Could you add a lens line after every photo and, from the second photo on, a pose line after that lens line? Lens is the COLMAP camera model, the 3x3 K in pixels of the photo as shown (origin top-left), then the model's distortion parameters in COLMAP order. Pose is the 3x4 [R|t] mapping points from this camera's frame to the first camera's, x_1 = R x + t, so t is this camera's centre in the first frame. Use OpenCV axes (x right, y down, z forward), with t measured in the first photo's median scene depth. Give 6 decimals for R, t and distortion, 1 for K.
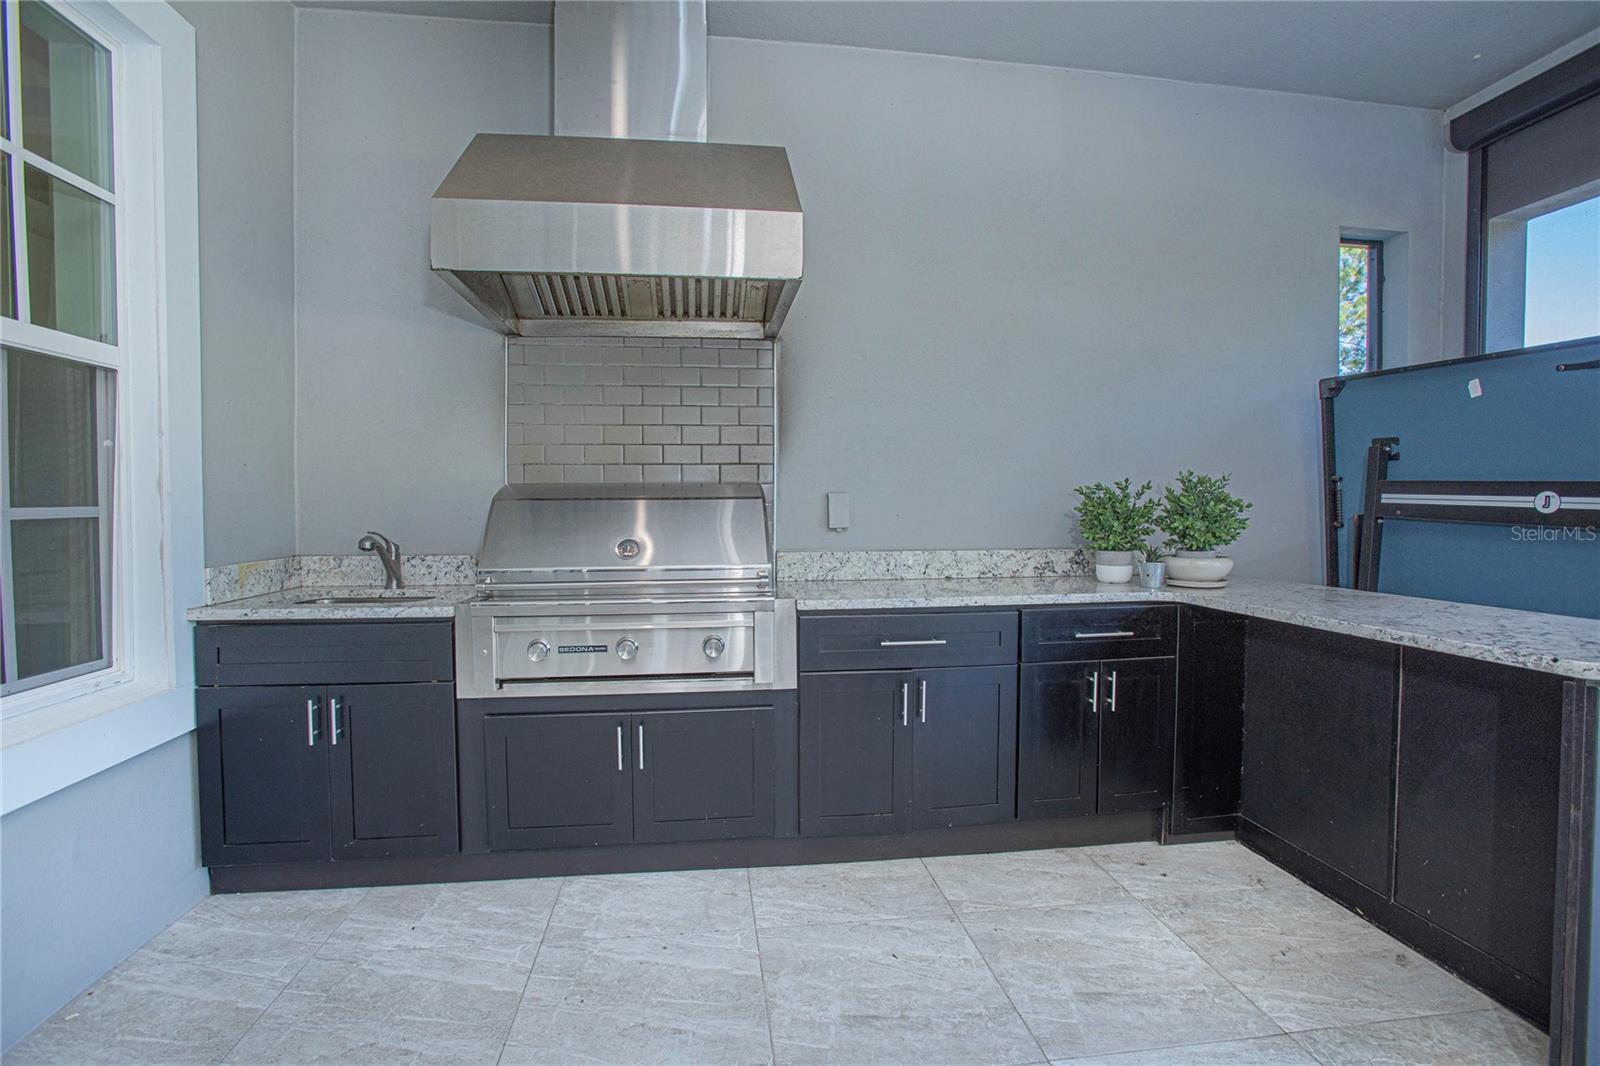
lens RADIAL K [[721.3, 0, 790.2], [0, 721.3, 526.9], [0, 0, 1]] dist [-0.026207, 0.000975]
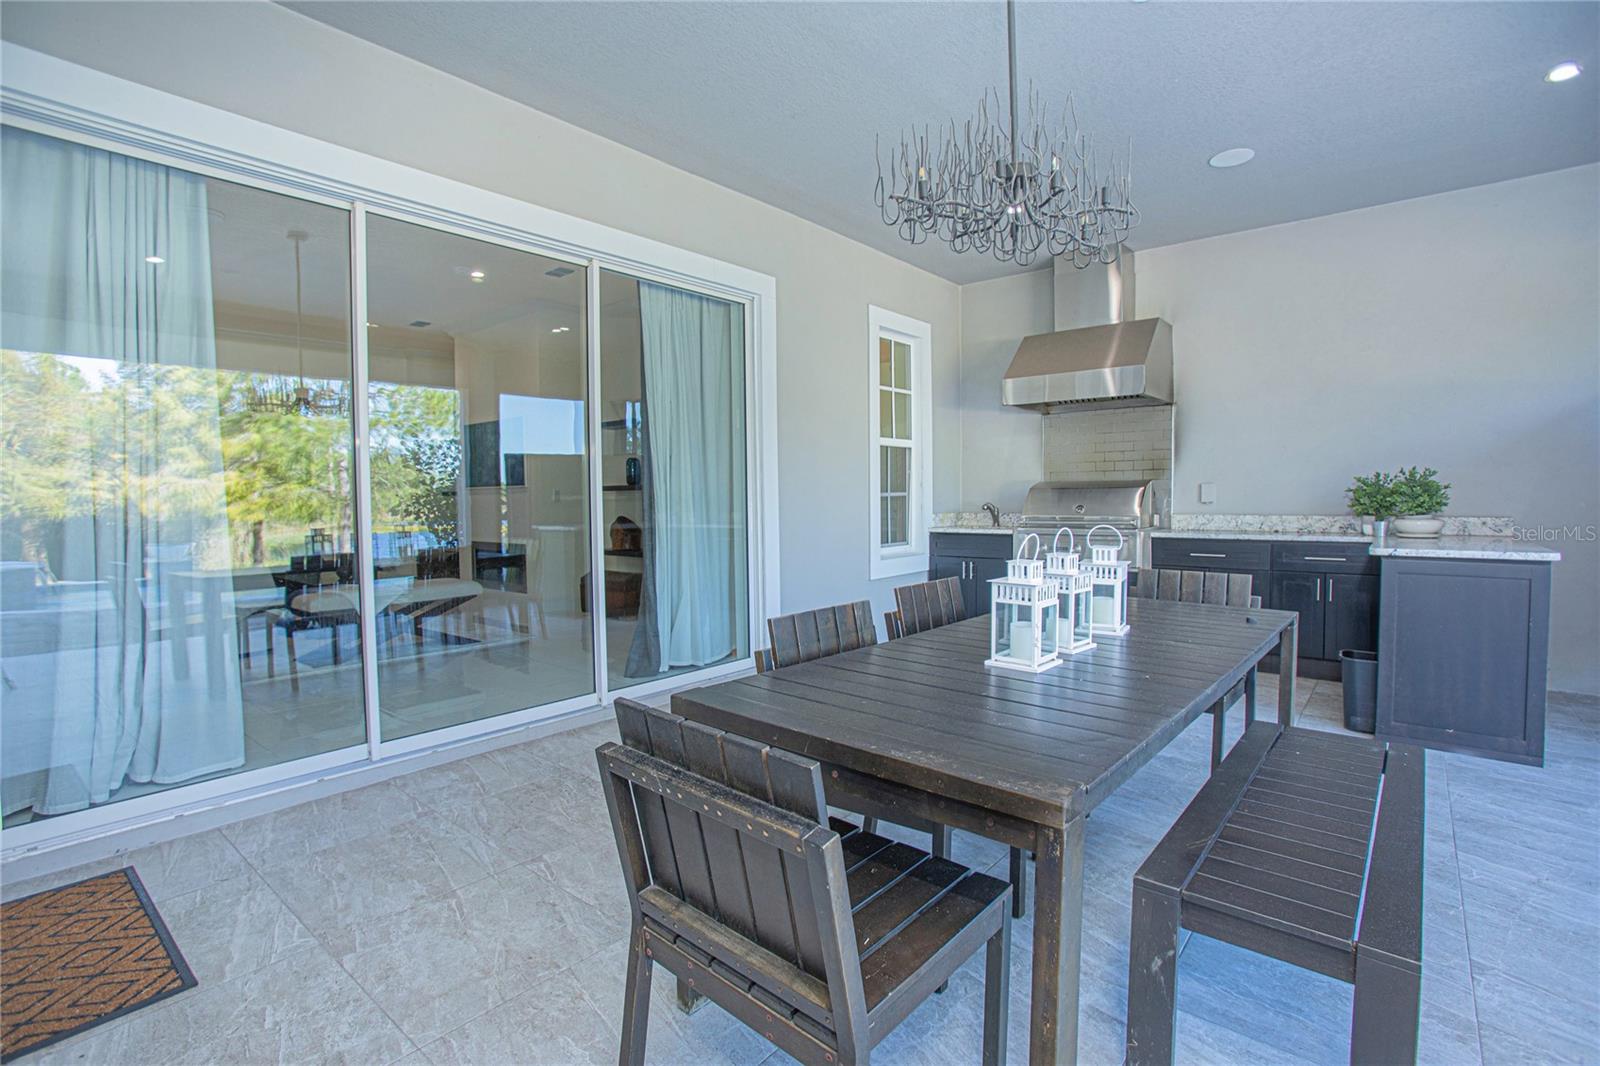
lens RADIAL K [[721.3, 0, 792.7], [0, 721.3, 523.6], [0, 0, 1]] dist [-0.026207, 0.000975]
pose [[0.671416, 0.024586, -0.740672, 0.756016], [-0.014425, 0.999694, 0.020108, 0.037137], [0.740940, -0.002817, 0.671565, -1.095425]]
